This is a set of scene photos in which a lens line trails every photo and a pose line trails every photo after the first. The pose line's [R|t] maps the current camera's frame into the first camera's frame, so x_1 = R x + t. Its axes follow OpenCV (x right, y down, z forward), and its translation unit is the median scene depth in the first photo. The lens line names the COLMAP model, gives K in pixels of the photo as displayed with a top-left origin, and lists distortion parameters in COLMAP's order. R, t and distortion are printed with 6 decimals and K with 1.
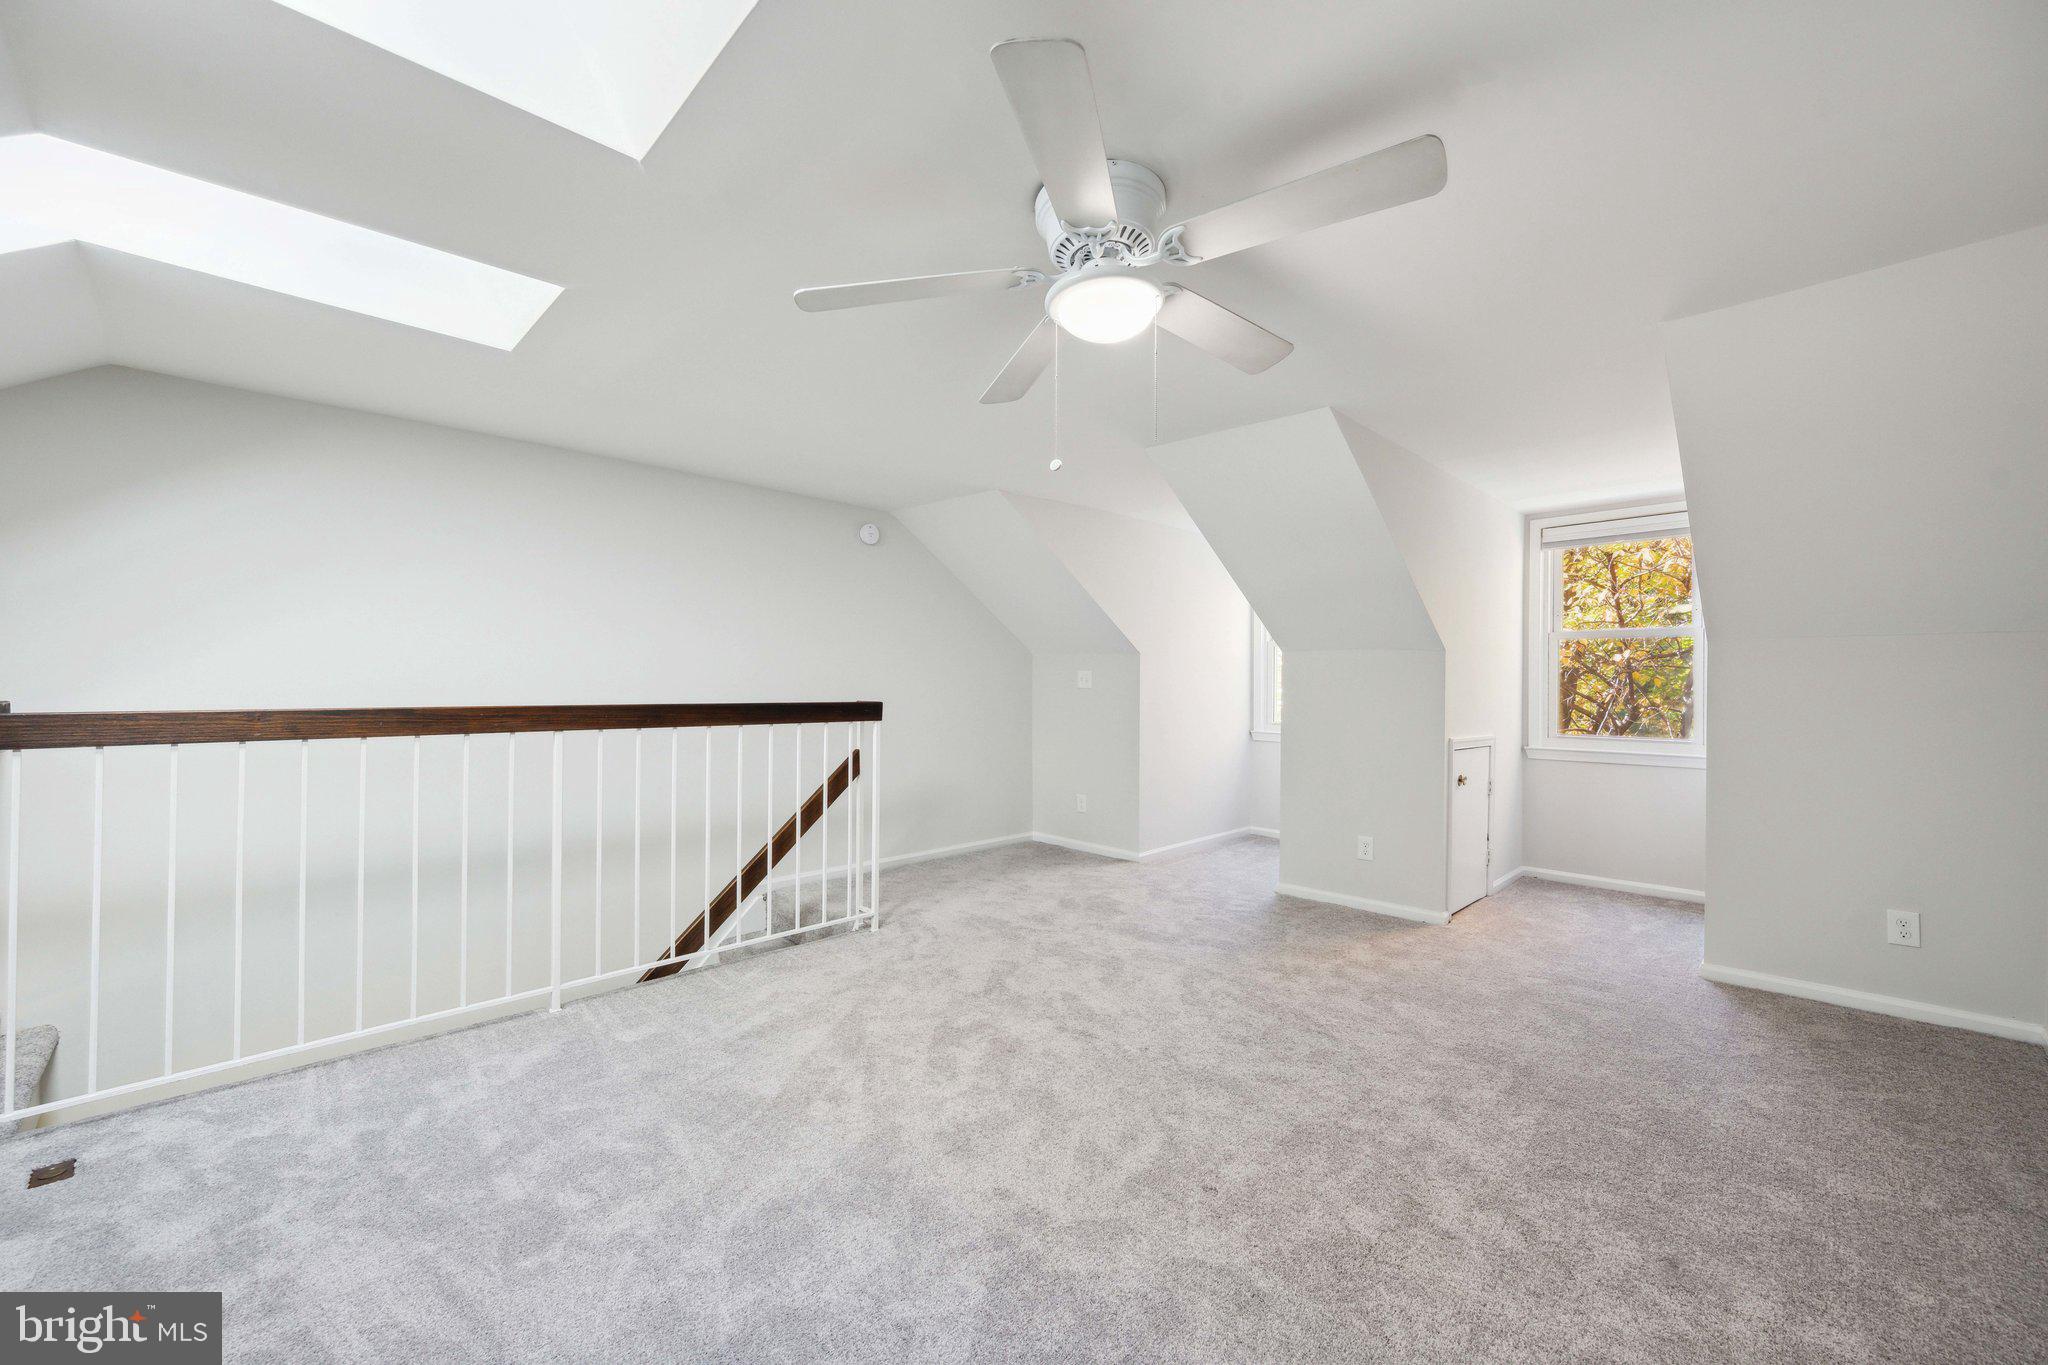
lens RADIAL K [[808.9, 0, 1021.9], [0, 808.9, 675.4], [0, 0, 1]] dist [0.011461, 0.000093]
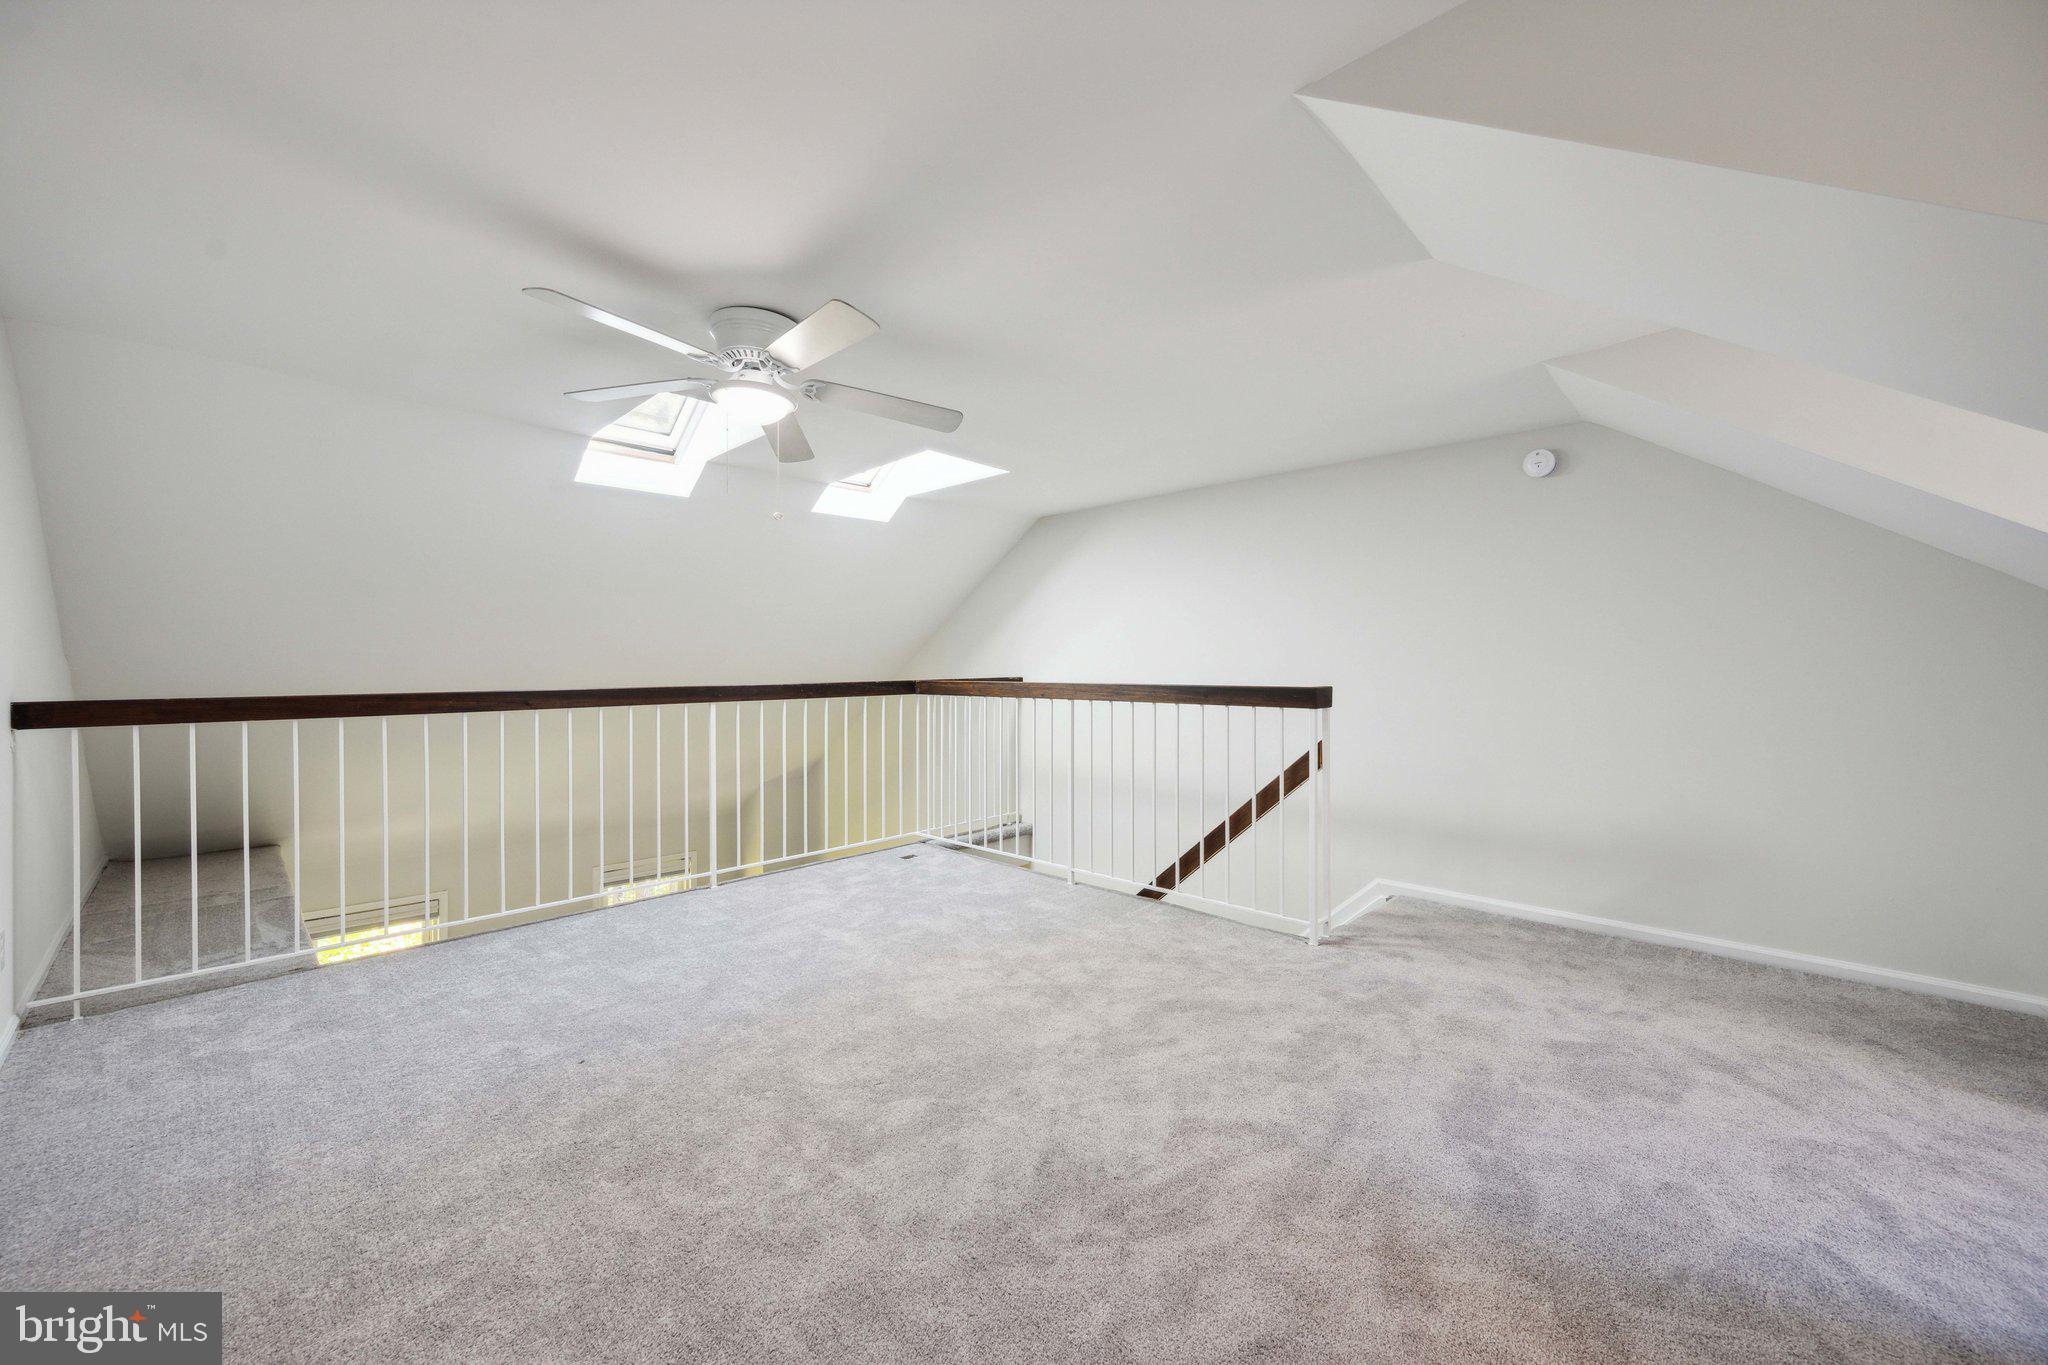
lens RADIAL K [[808.9, 0, 1021.9], [0, 808.9, 675.4], [0, 0, 1]] dist [0.011461, 0.000093]
pose [[0.012767, 0.006408, -0.999898, 0.730836], [0.012862, 0.999896, 0.006572, 0.009215], [0.999836, -0.012944, 0.012683, 0.698639]]
